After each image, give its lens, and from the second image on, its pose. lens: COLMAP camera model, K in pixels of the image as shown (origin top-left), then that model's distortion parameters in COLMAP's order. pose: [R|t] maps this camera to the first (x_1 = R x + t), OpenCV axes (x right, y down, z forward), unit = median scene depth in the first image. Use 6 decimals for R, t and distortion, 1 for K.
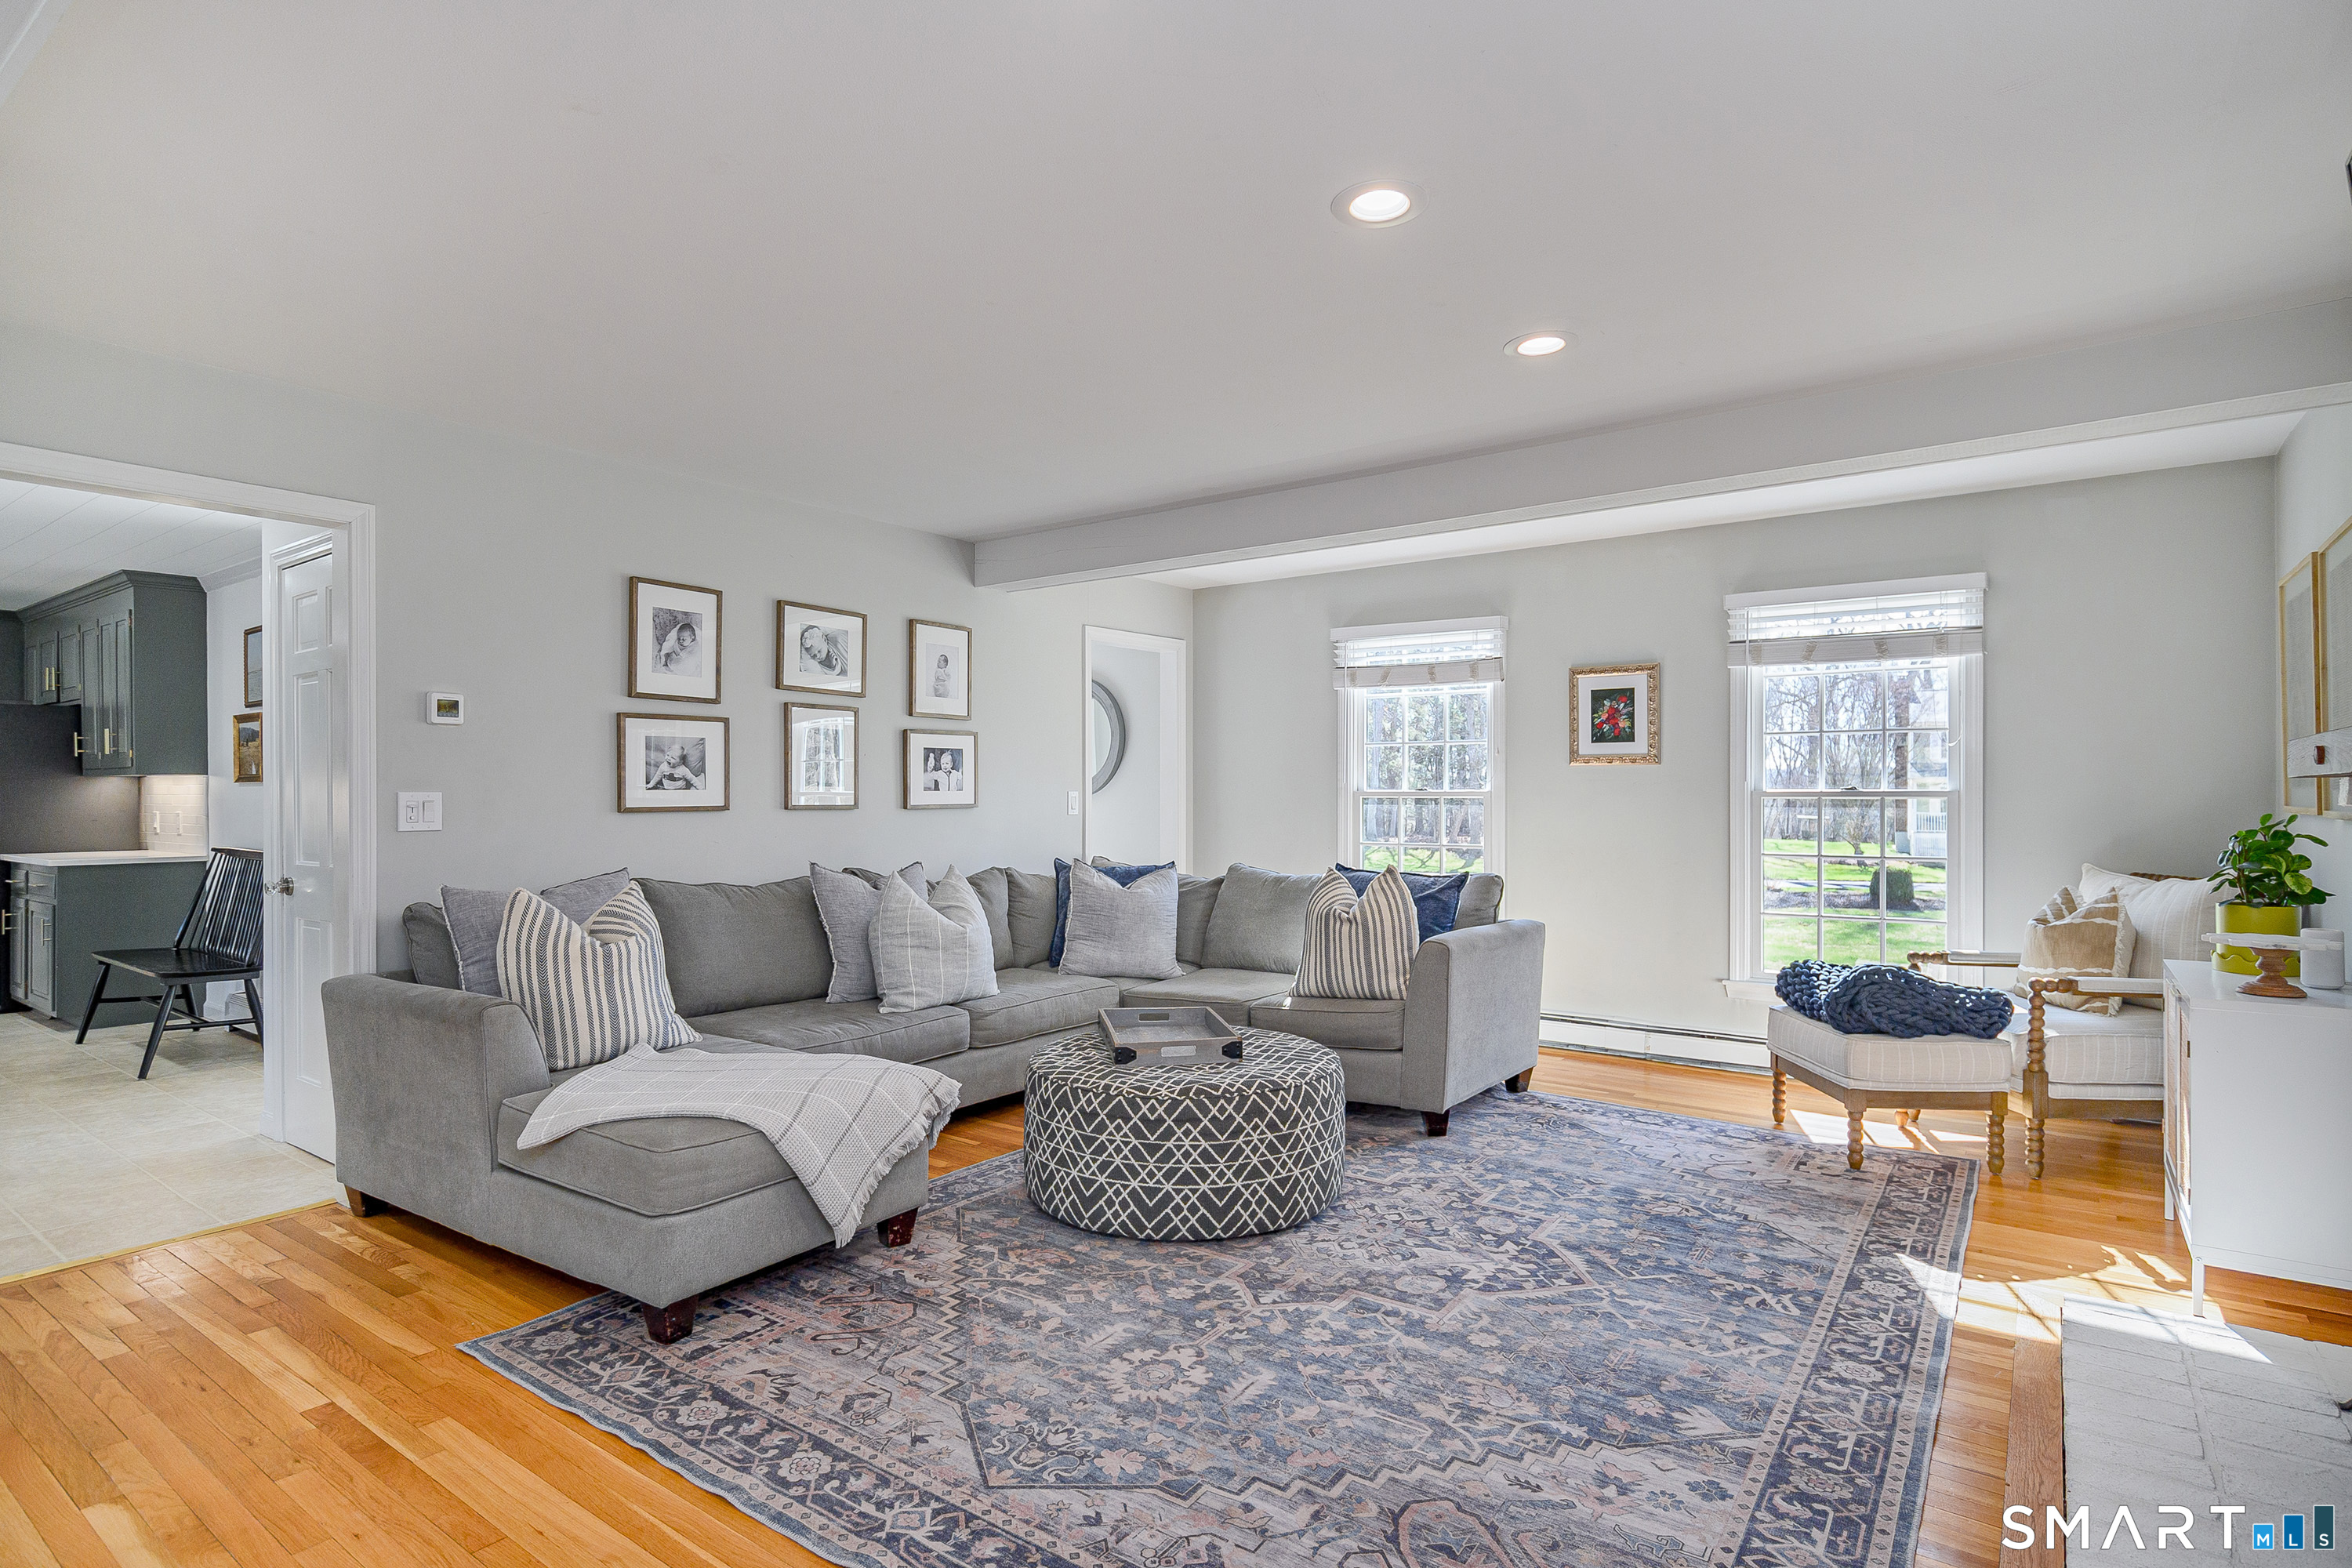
lens RADIAL K [[1197.8, 0, 1189.2], [0, 1197.8, 780.2], [0, 0, 1]] dist [-0.001175, 0.002701]
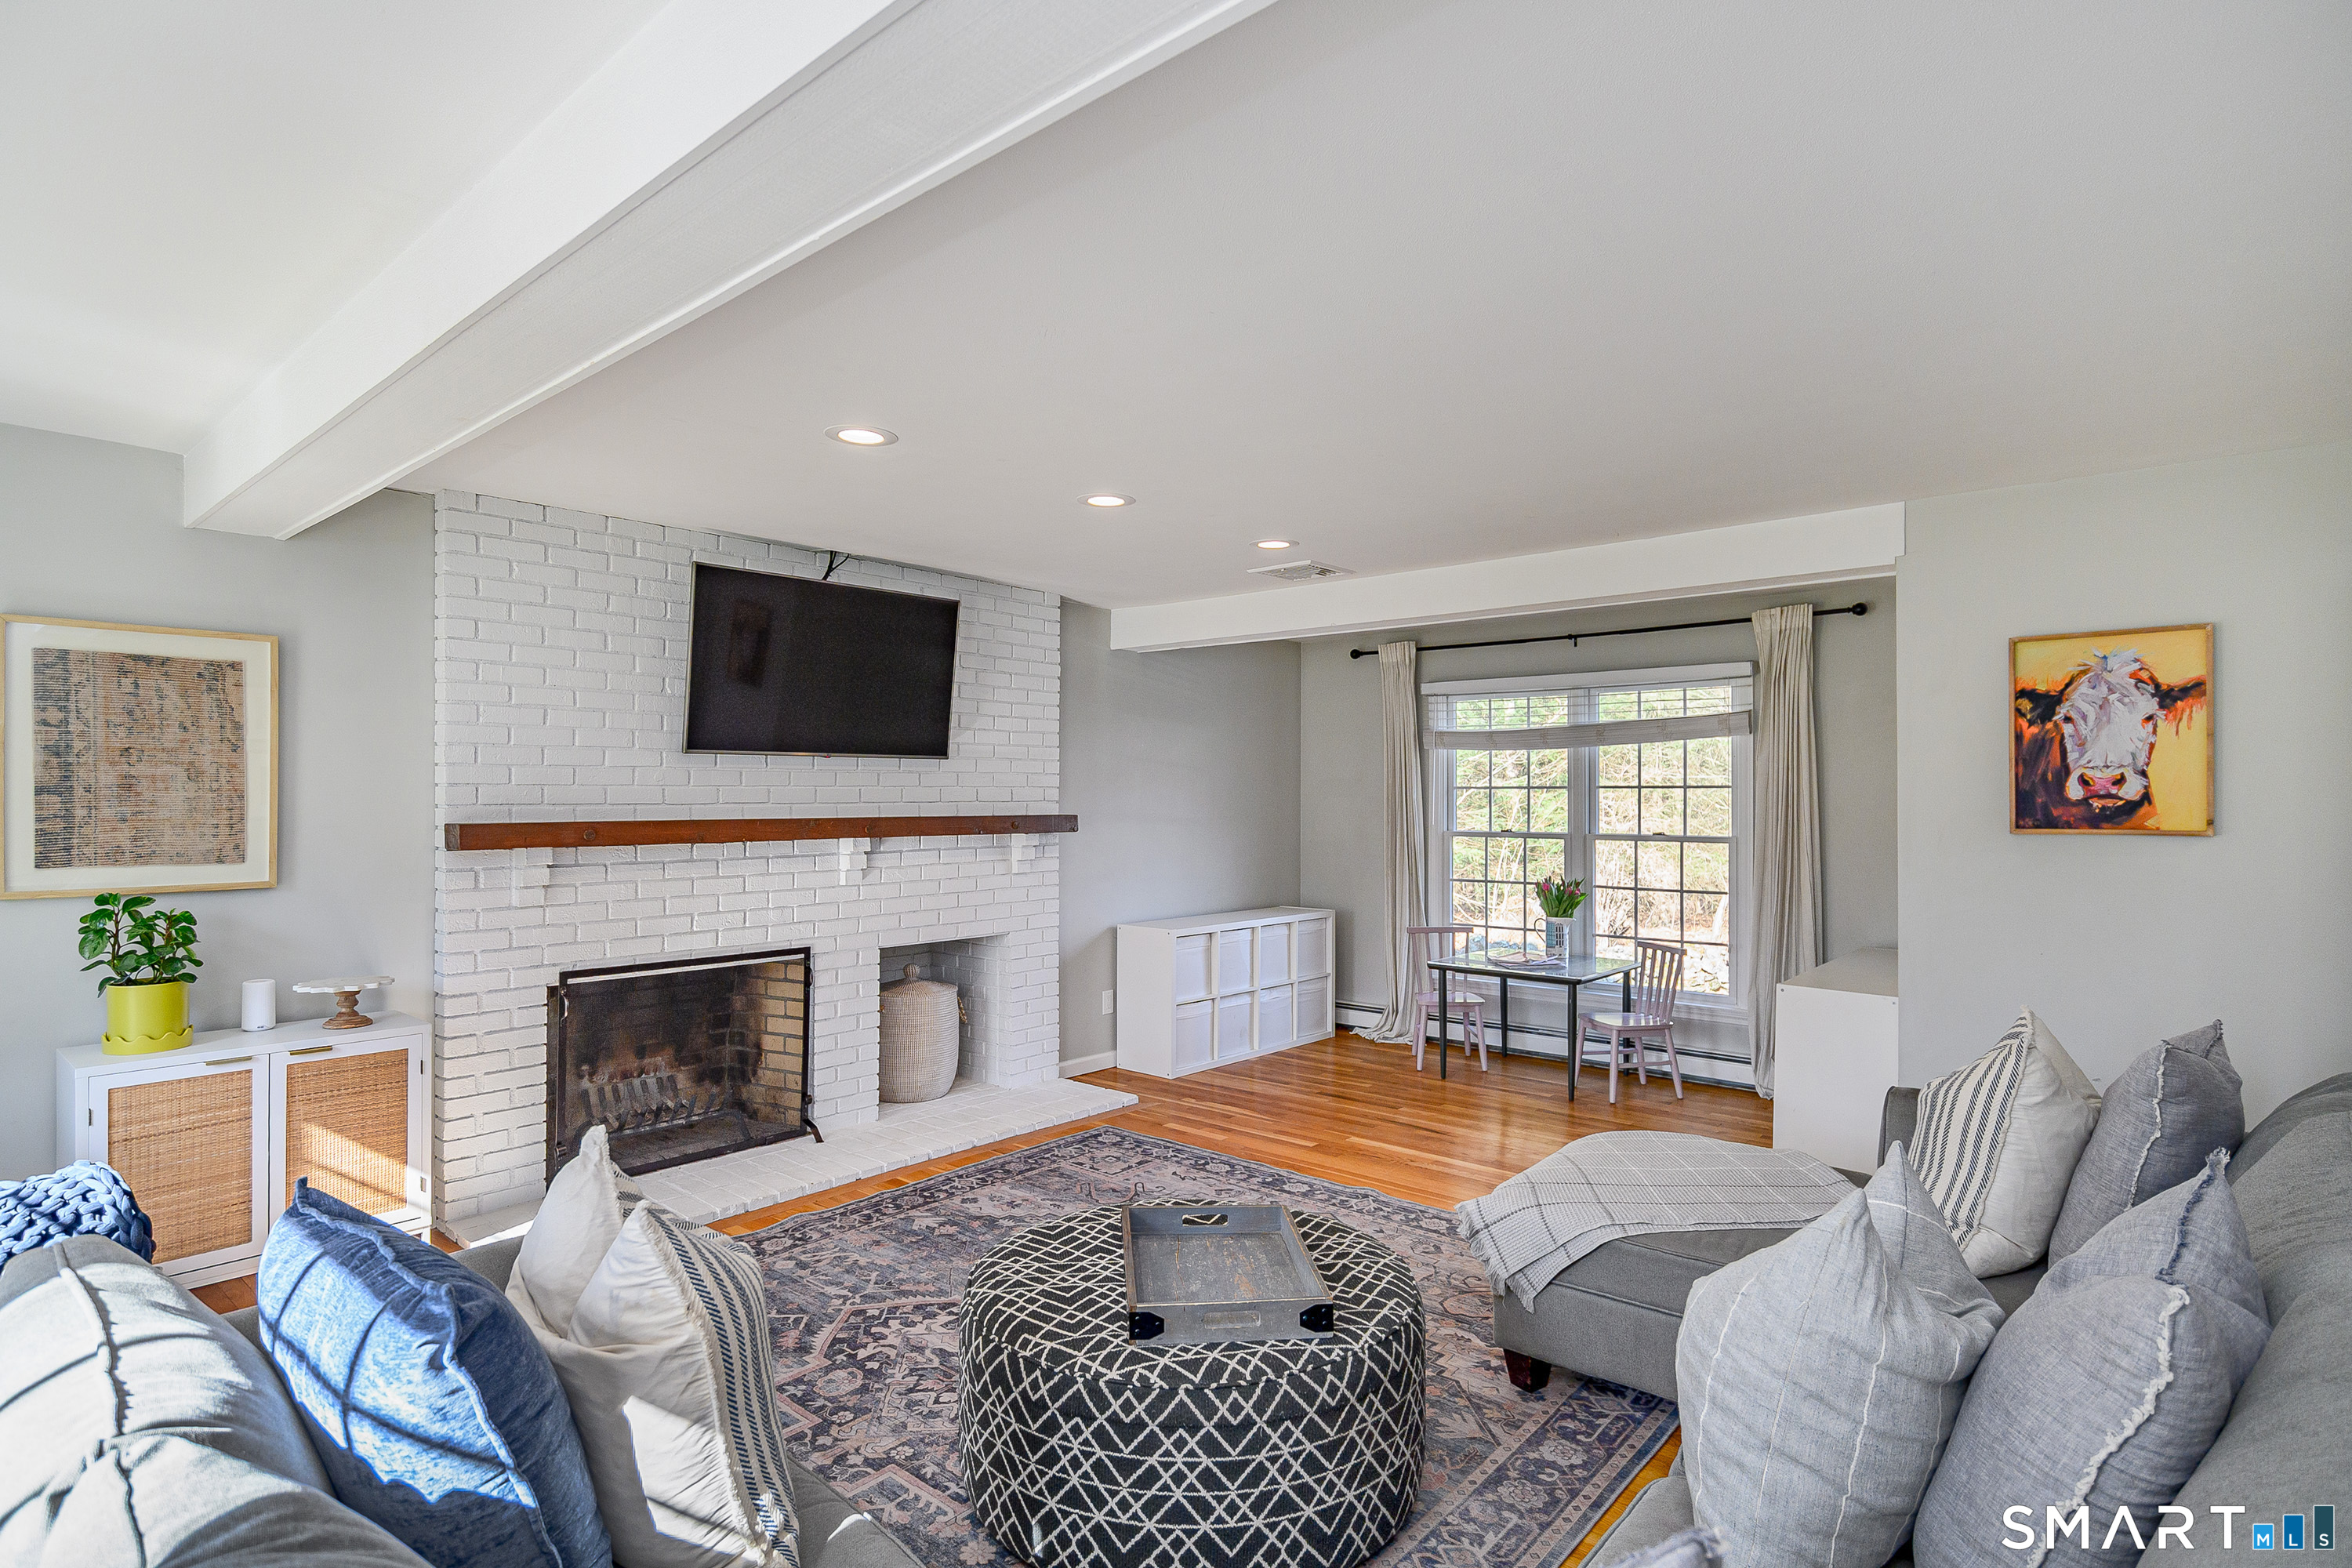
lens RADIAL K [[1197.8, 0, 1189.4], [0, 1197.8, 794.9], [0, 0, 1]] dist [-0.001175, 0.002701]
pose [[-0.995949, -0.000813, 0.089918, -0.078093], [-0.001629, 0.999958, -0.009001, -0.048619], [-0.089906, -0.009111, -0.995909, 2.033883]]
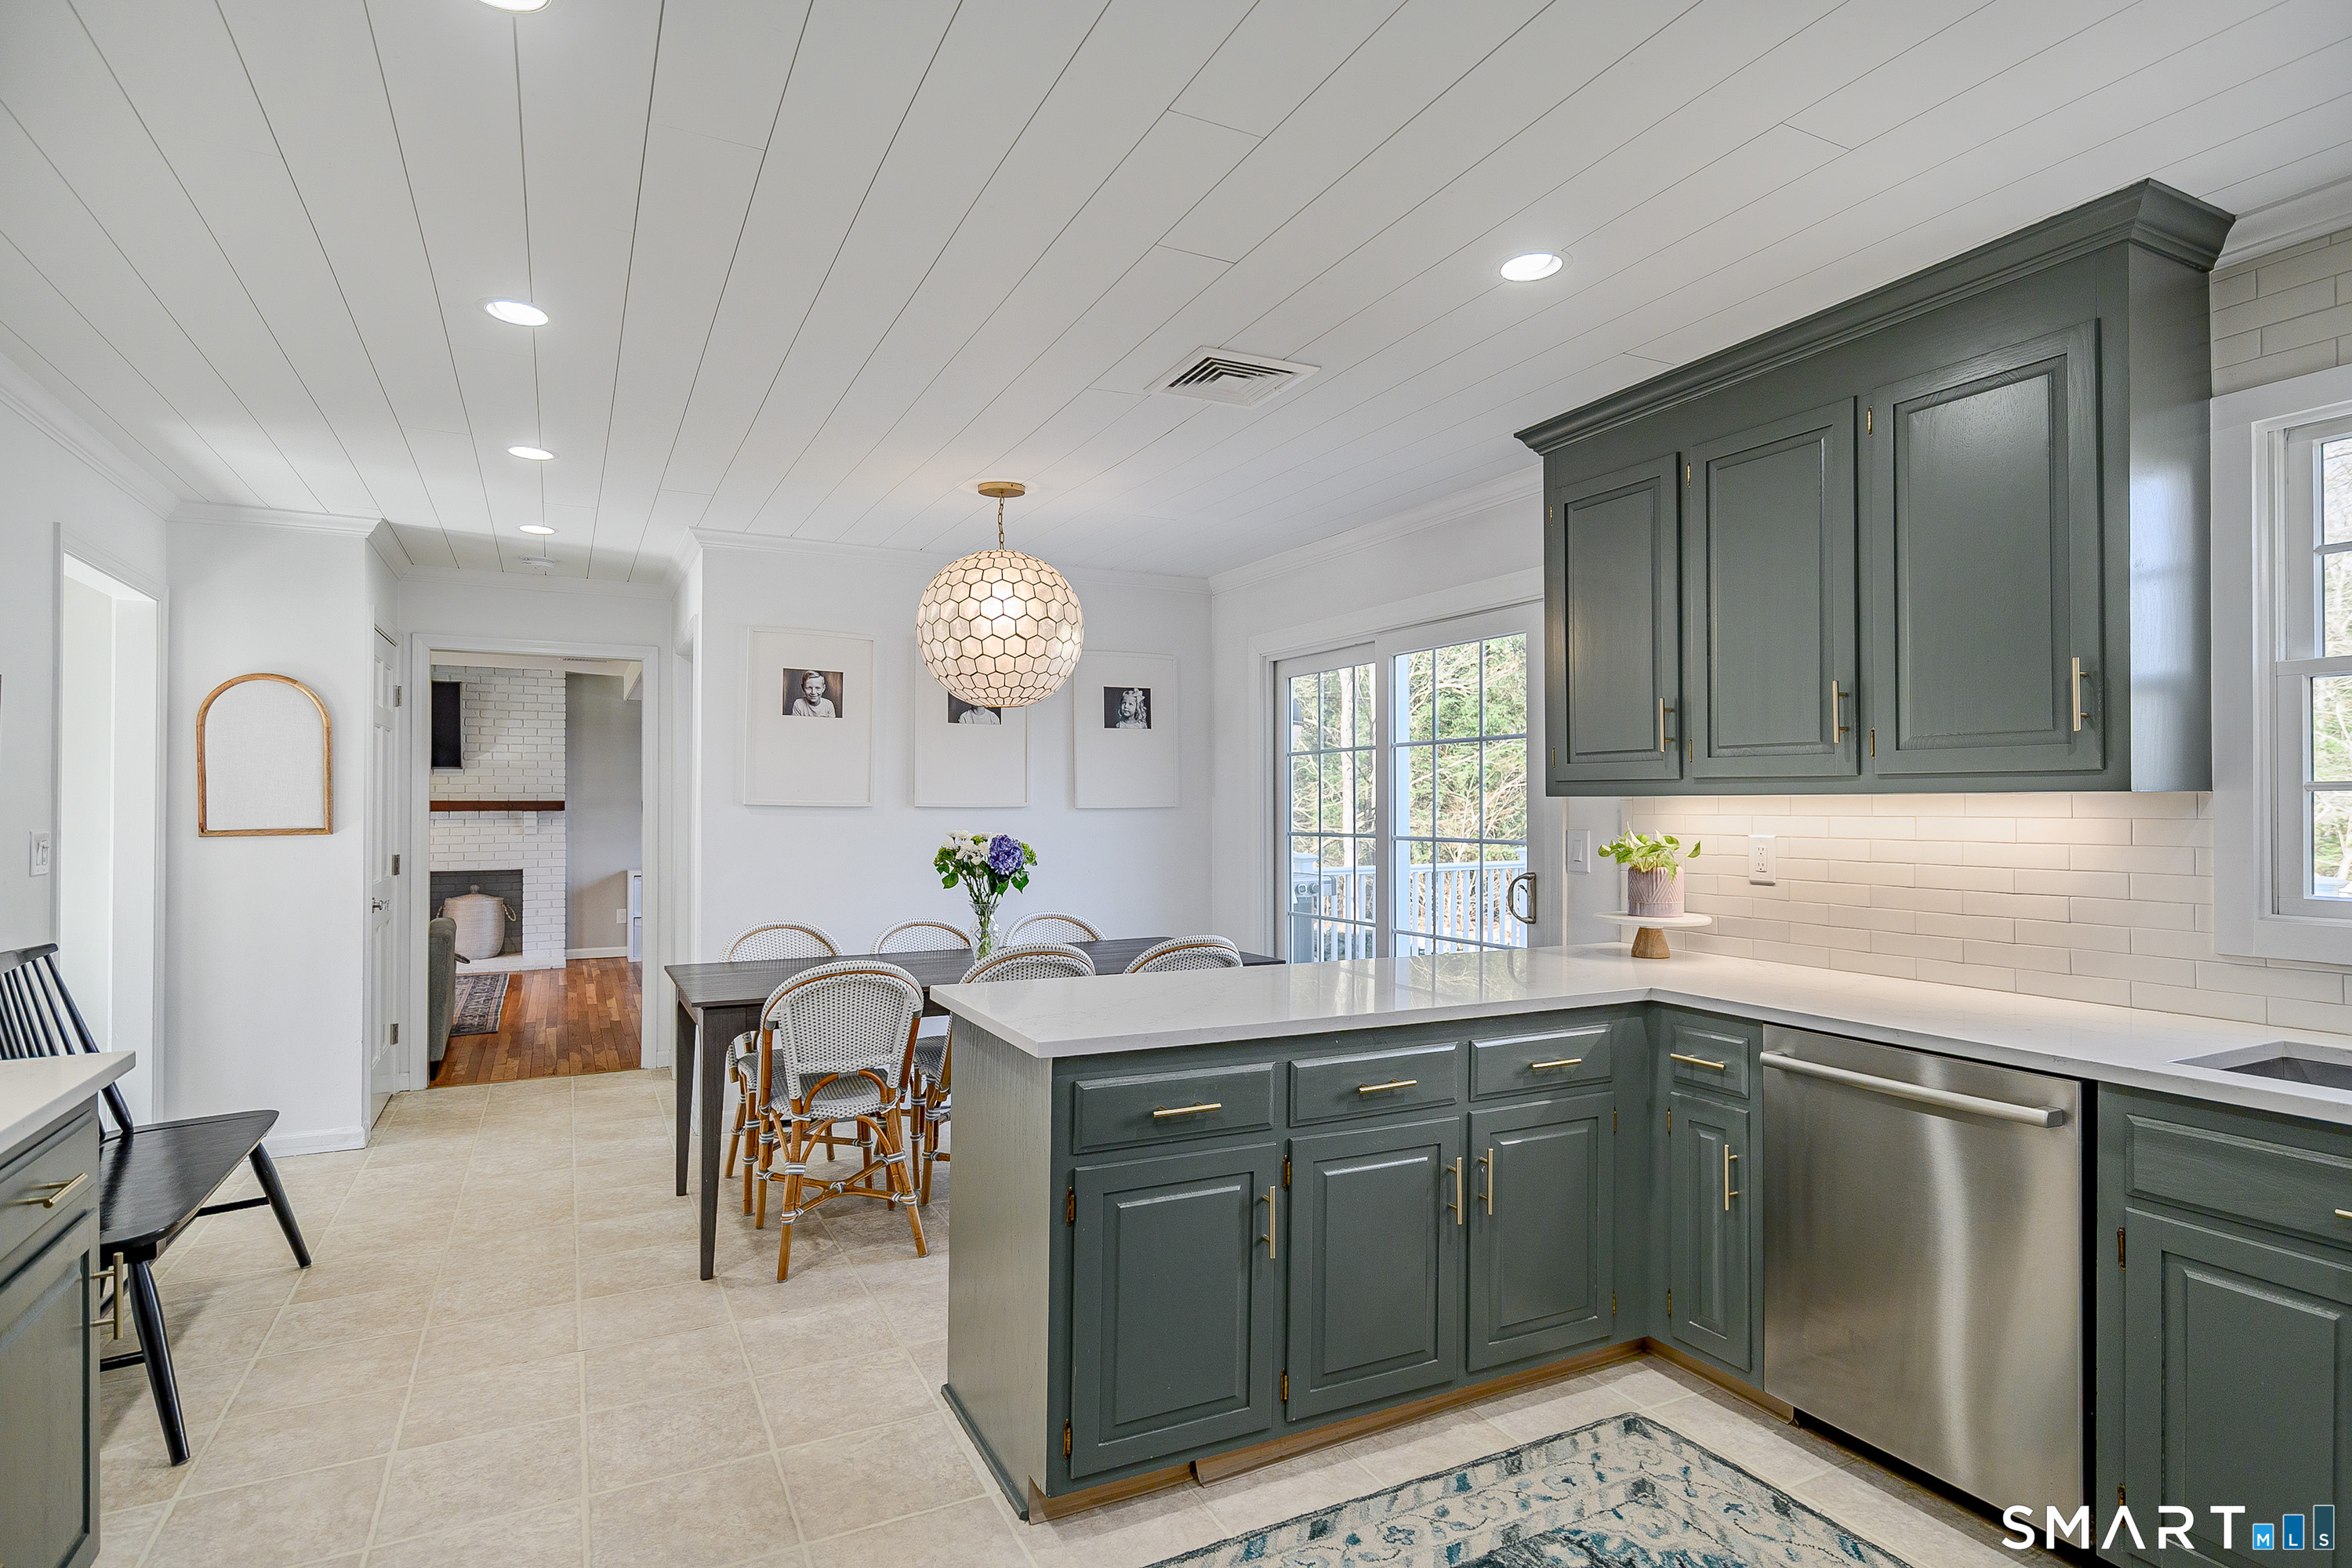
lens RADIAL K [[1197.8, 0, 1185.0], [0, 1197.8, 790.6], [0, 0, 1]] dist [-0.001175, 0.002701]
pose [[-0.887507, 0.007207, 0.460737, -2.718478], [-0.001570, 0.999825, -0.018664, -0.002852], [-0.460791, -0.017288, -0.887340, 2.254080]]
